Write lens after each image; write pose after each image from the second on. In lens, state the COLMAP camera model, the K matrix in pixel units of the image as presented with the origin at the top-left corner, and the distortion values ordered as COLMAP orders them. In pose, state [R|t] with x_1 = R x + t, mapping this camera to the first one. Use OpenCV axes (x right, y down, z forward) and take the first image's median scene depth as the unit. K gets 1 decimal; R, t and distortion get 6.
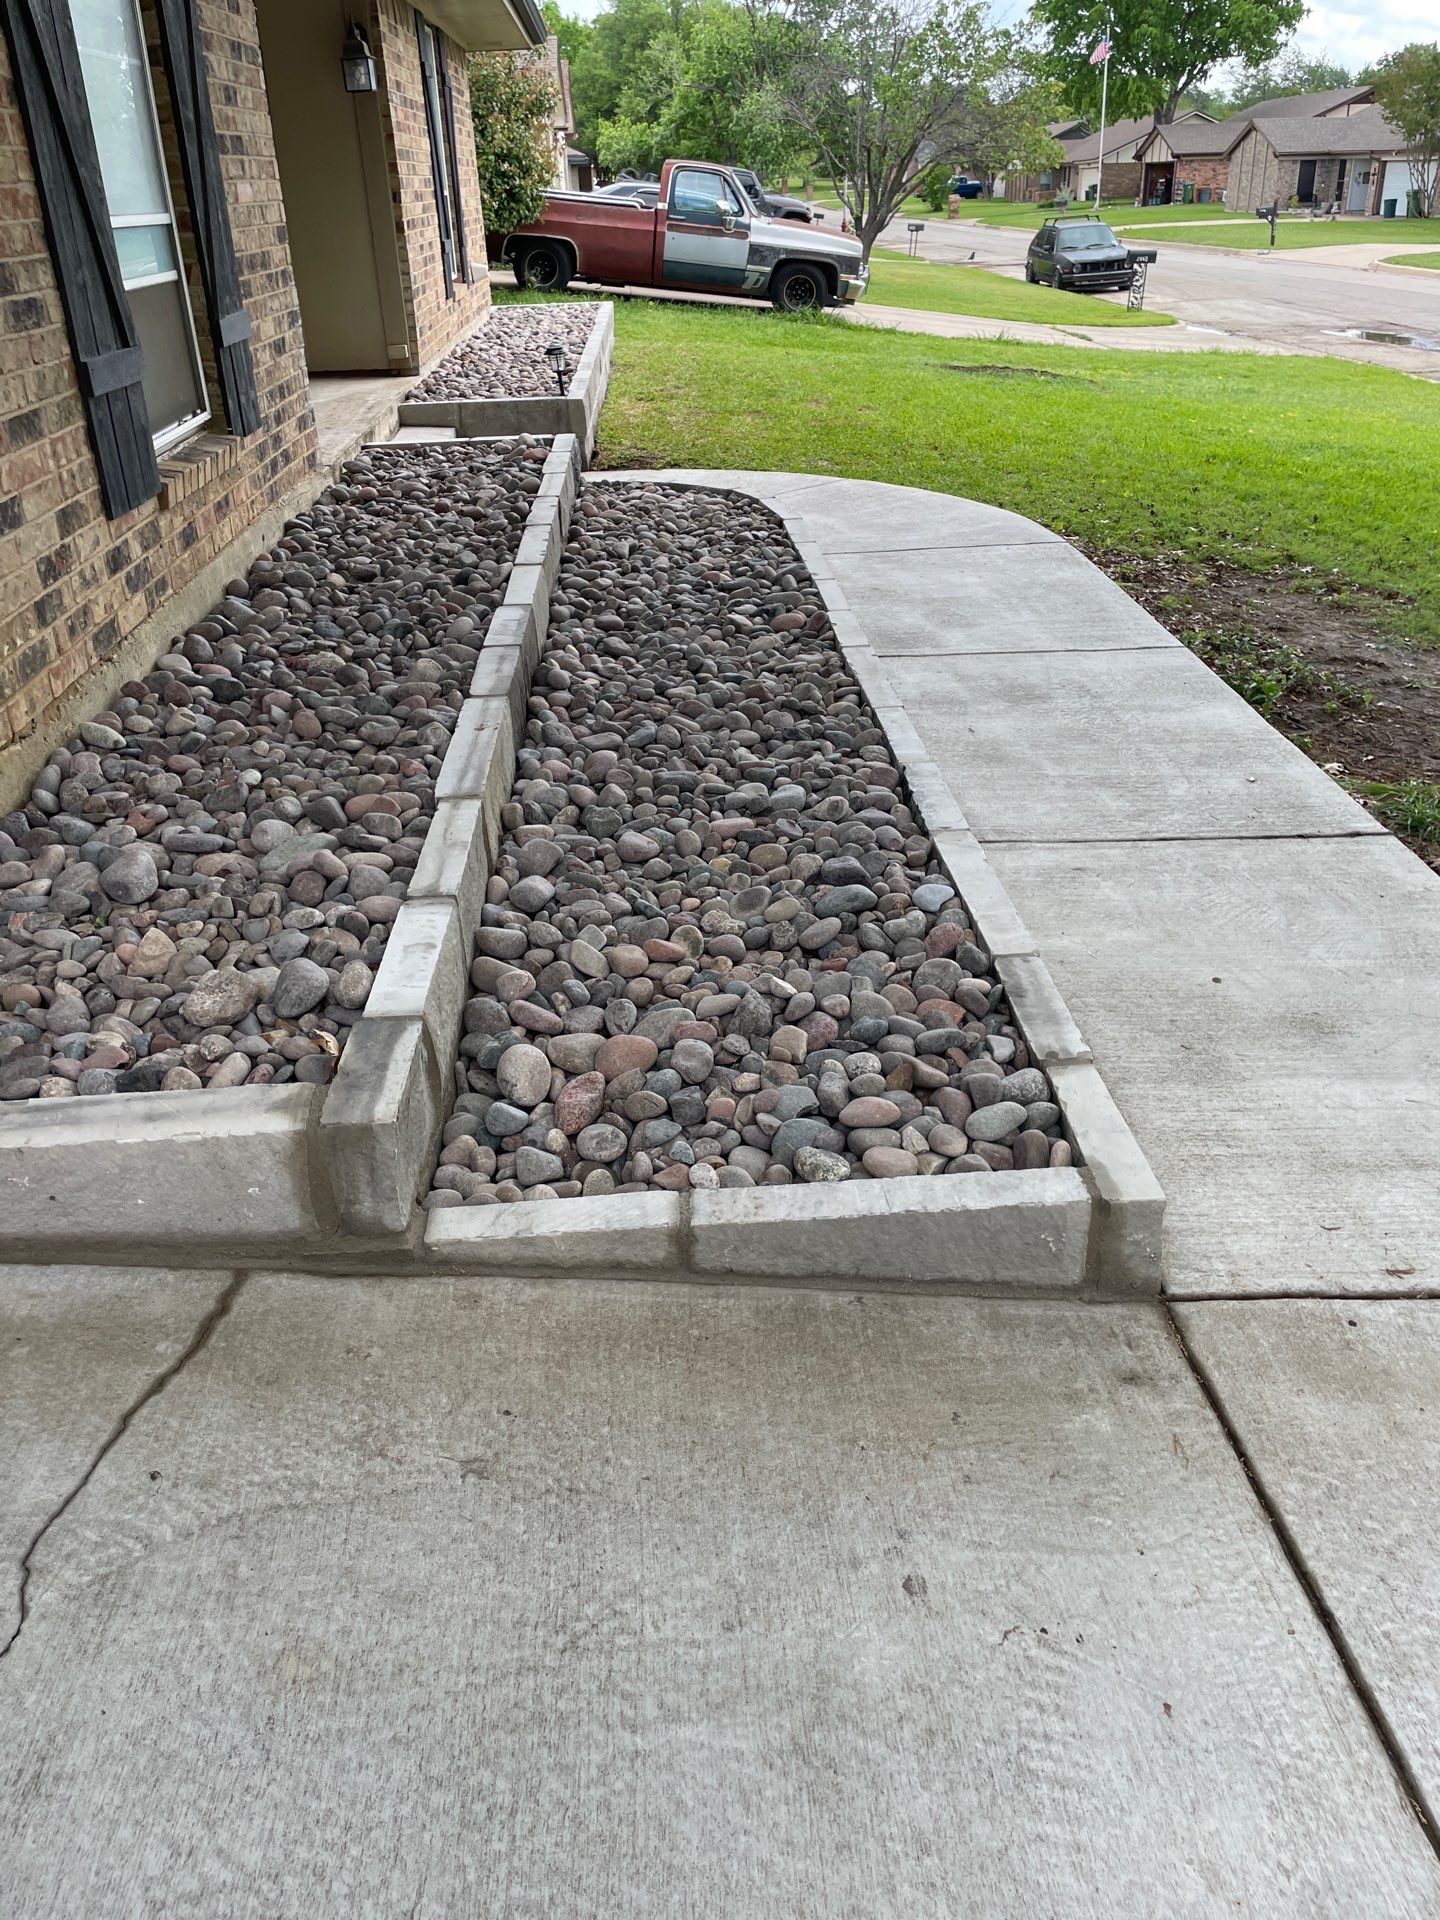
lens RADIAL K [[1440.1, 0, 719.5], [0, 1440.1, 939.6], [0, 0, 1]] dist [0.098342, -0.127545]
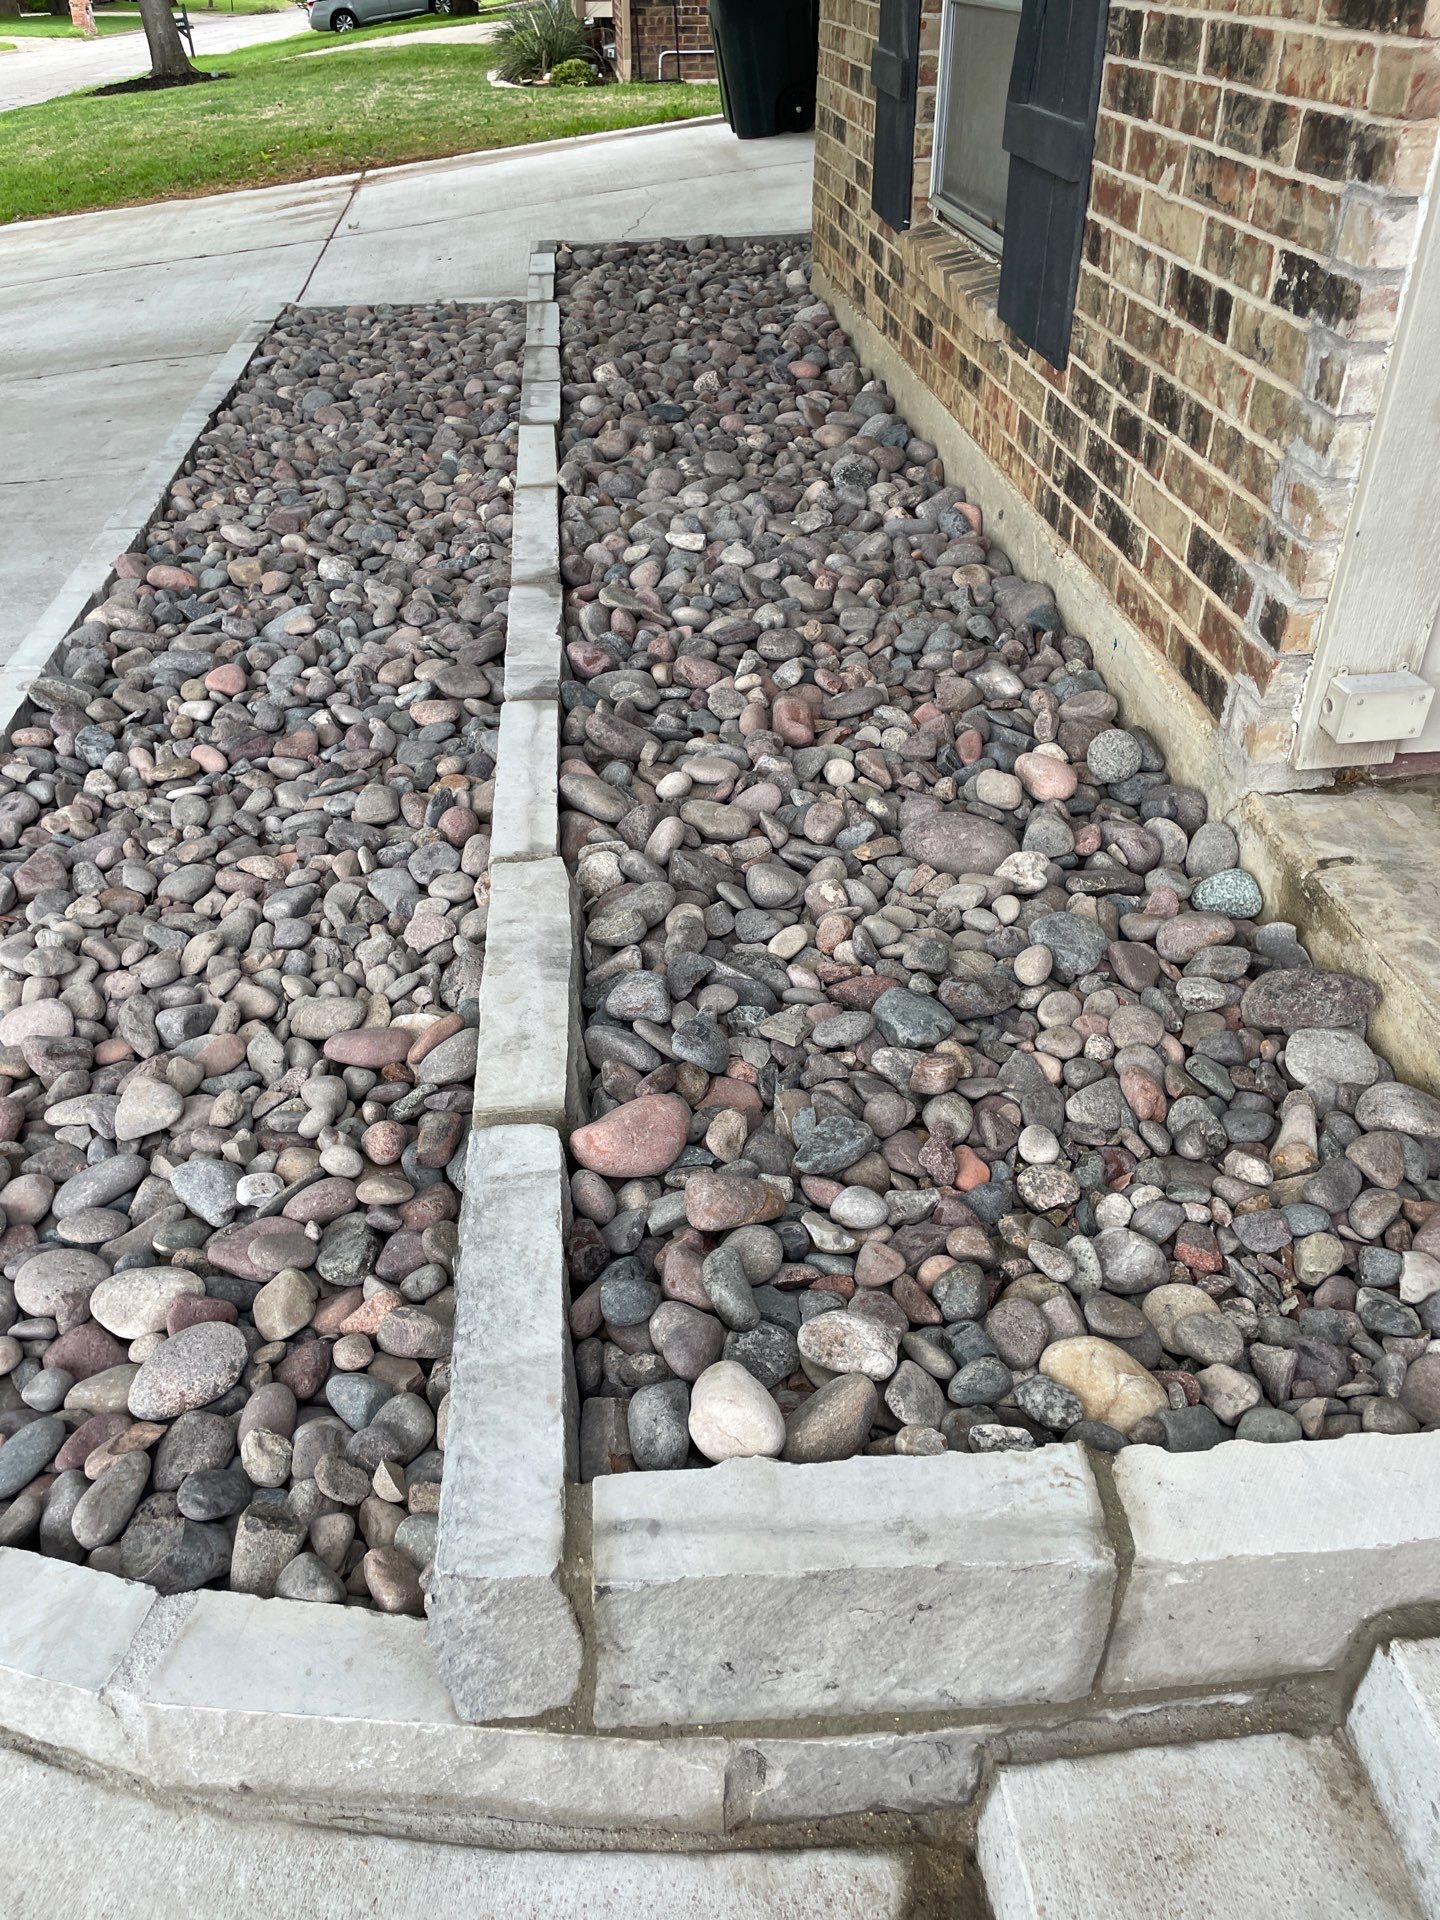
lens RADIAL K [[1440.1, 0, 714.2], [0, 1440.1, 942.6], [0, 0, 1]] dist [0.098342, -0.127545]
pose [[-0.998136, 0.059394, -0.014017, -0.304786], [0.015265, 0.465389, 0.884975, -1.200397], [0.059086, 0.883111, -0.465428, 2.389754]]
